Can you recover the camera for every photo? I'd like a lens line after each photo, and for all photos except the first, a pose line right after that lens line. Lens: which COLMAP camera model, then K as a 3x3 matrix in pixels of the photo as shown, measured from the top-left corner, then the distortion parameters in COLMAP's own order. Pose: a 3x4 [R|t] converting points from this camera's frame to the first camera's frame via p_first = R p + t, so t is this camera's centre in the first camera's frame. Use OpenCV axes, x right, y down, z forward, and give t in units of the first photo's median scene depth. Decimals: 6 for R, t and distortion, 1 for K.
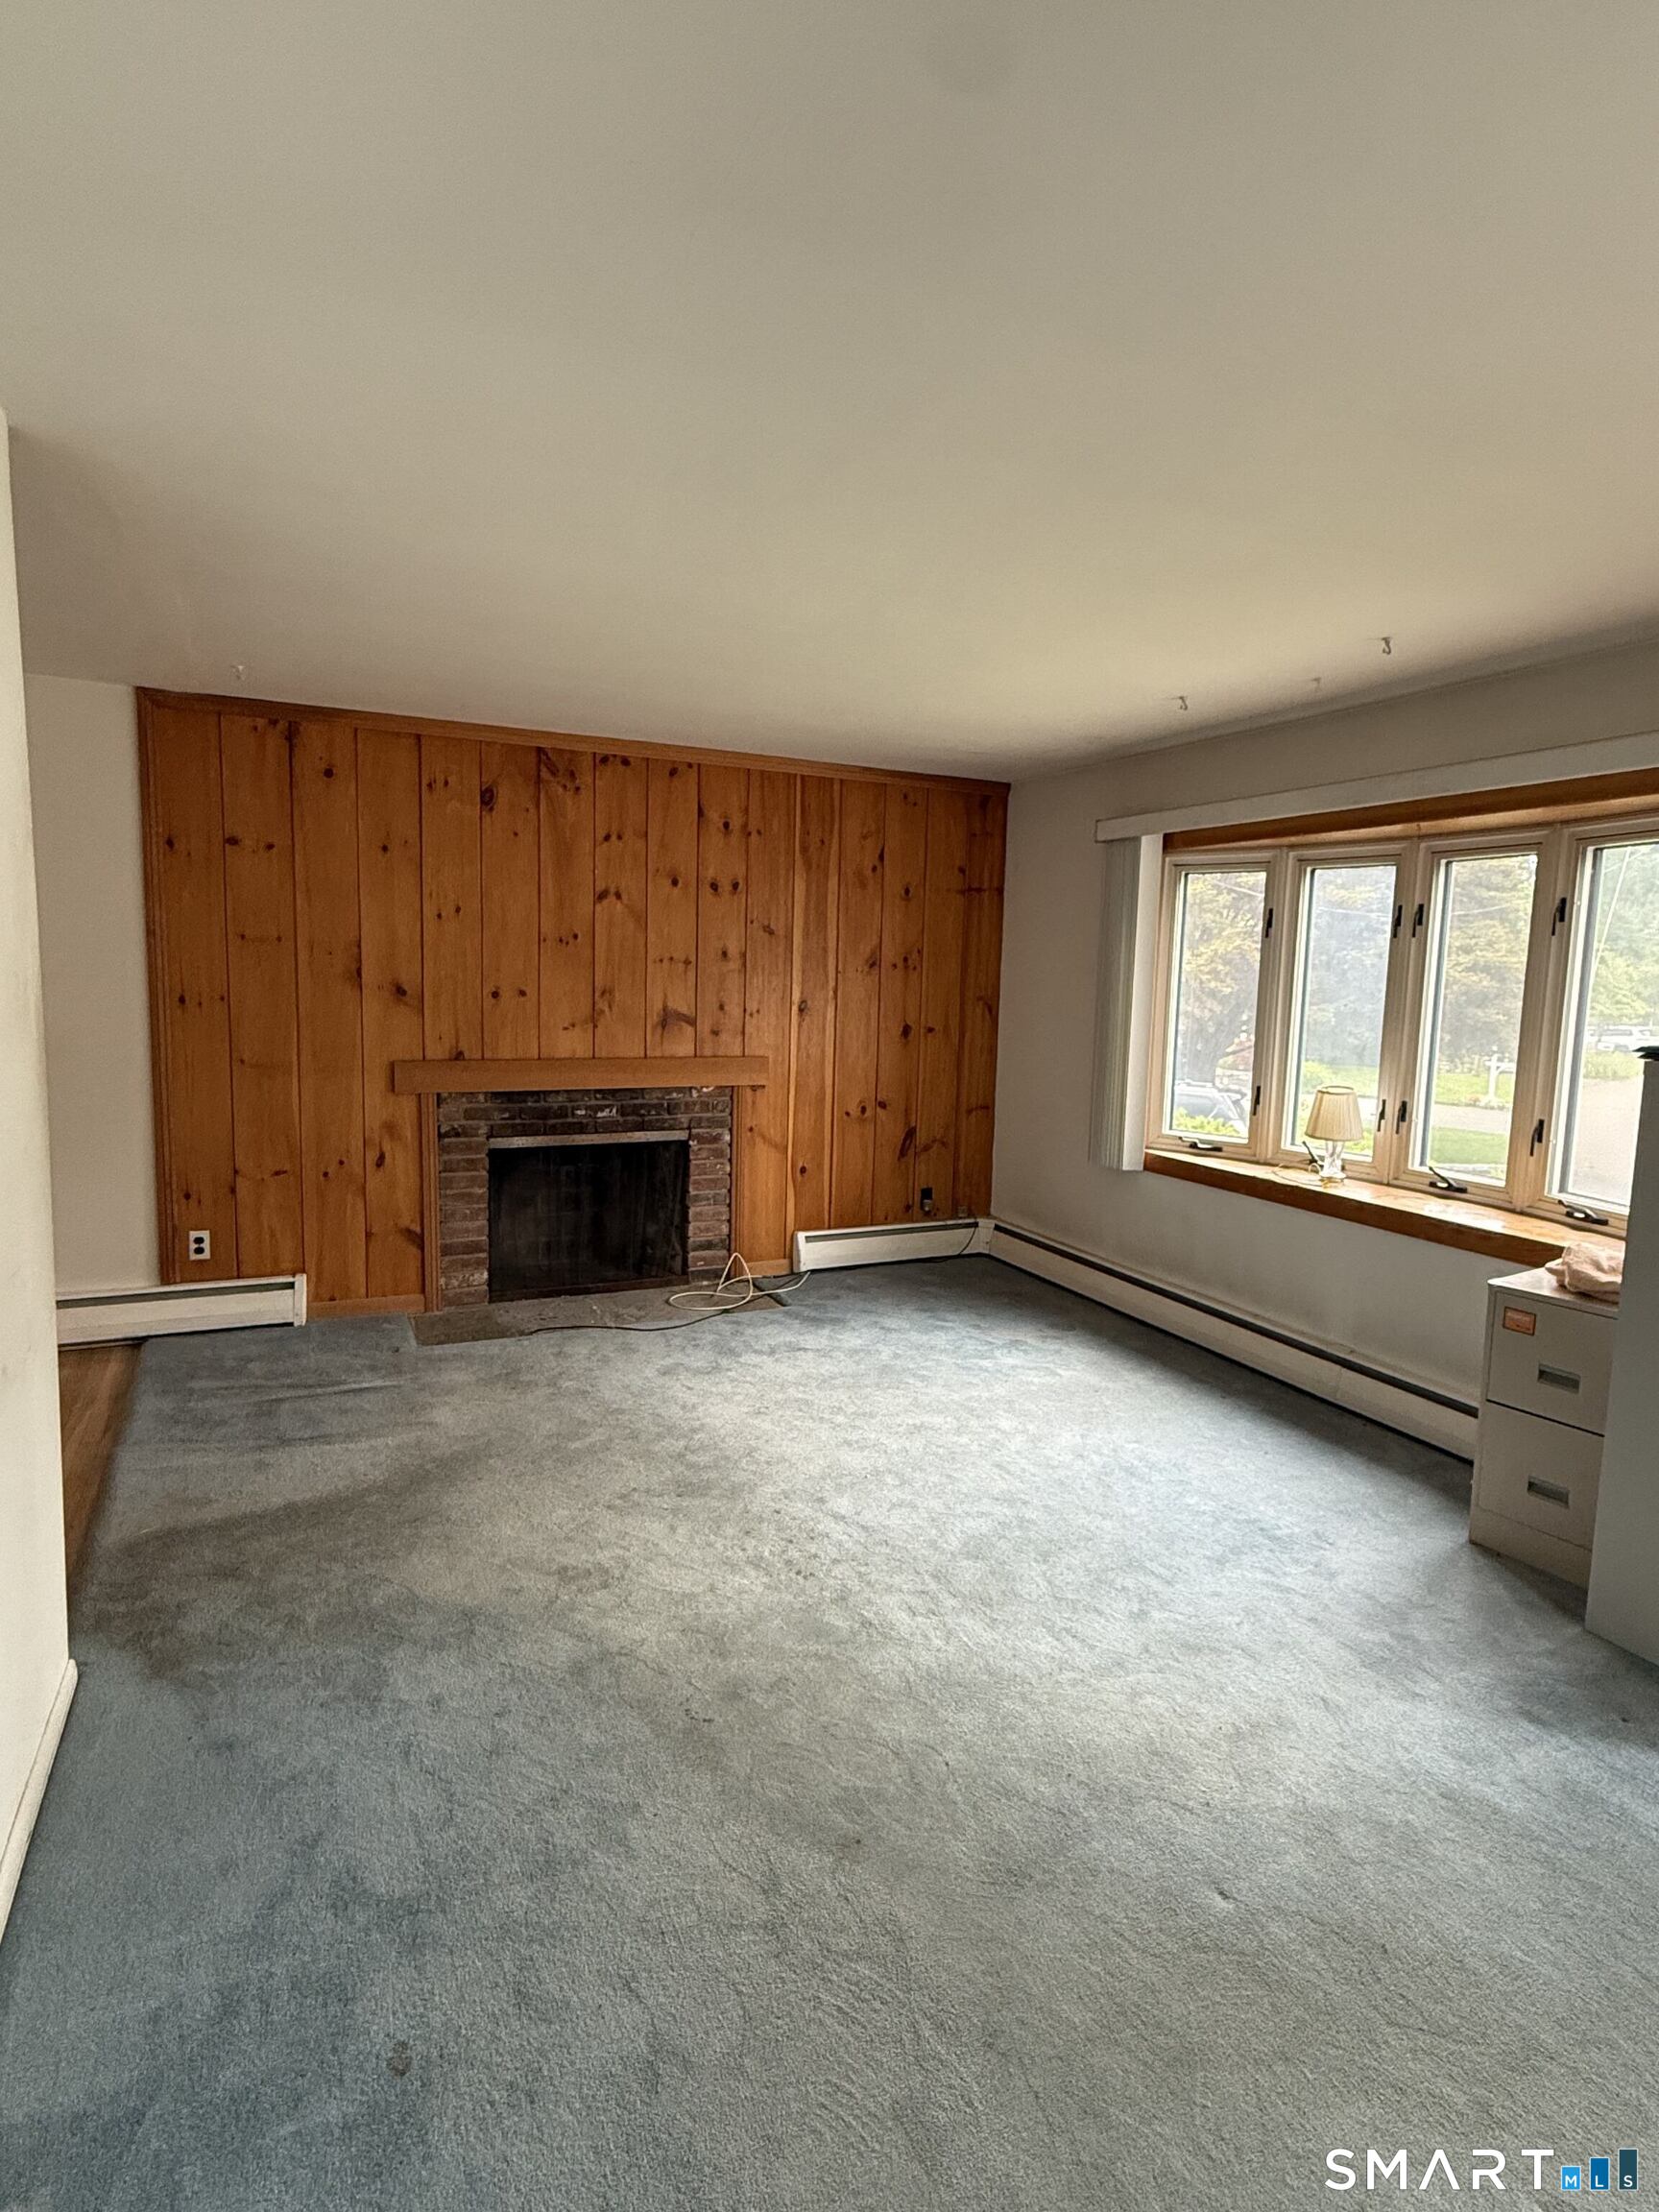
lens RADIAL K [[1147.3, 0, 829.5], [0, 1147.3, 1106.0], [0, 0, 1]] dist [0.000776, 0.000126]
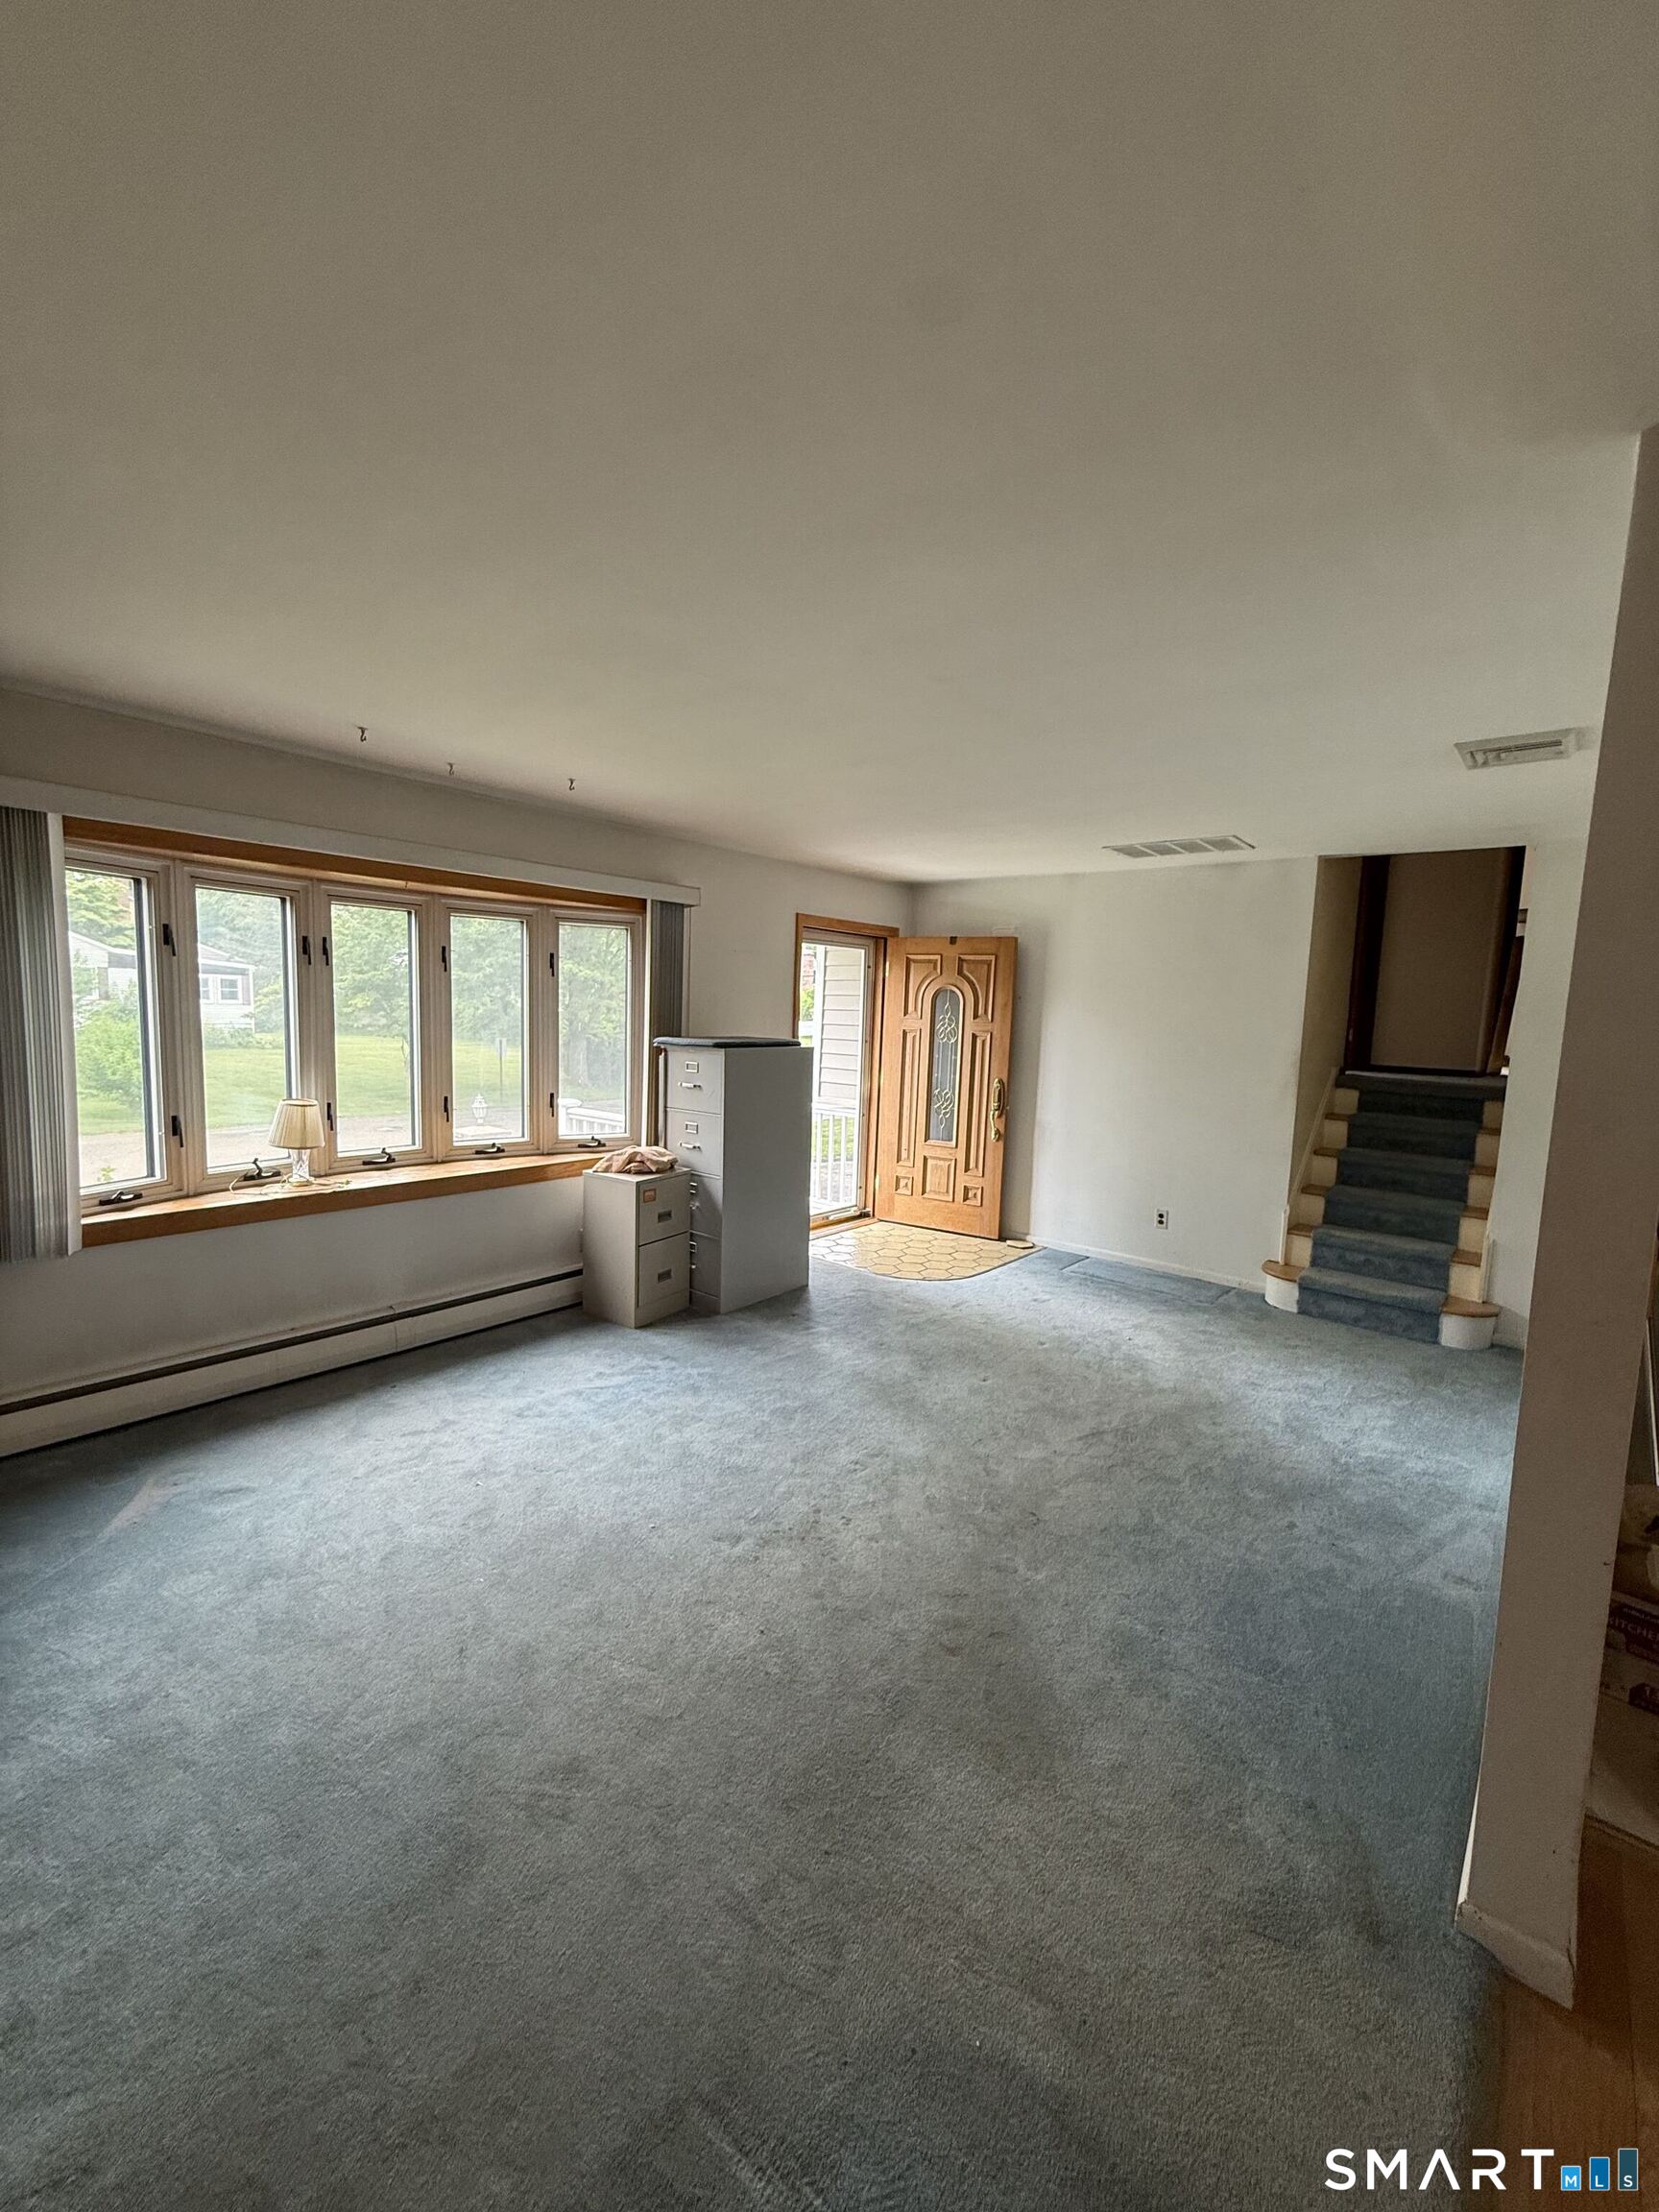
lens RADIAL K [[886.5, 0, 829.5], [0, 886.5, 1106.0], [0, 0, 1]] dist [0.000015, -0.000018]
pose [[-0.424413, -0.151728, 0.892666, -0.543090], [0.044572, 0.981165, 0.187962, -0.151397], [-0.904371, 0.119561, -0.409656, 0.900943]]
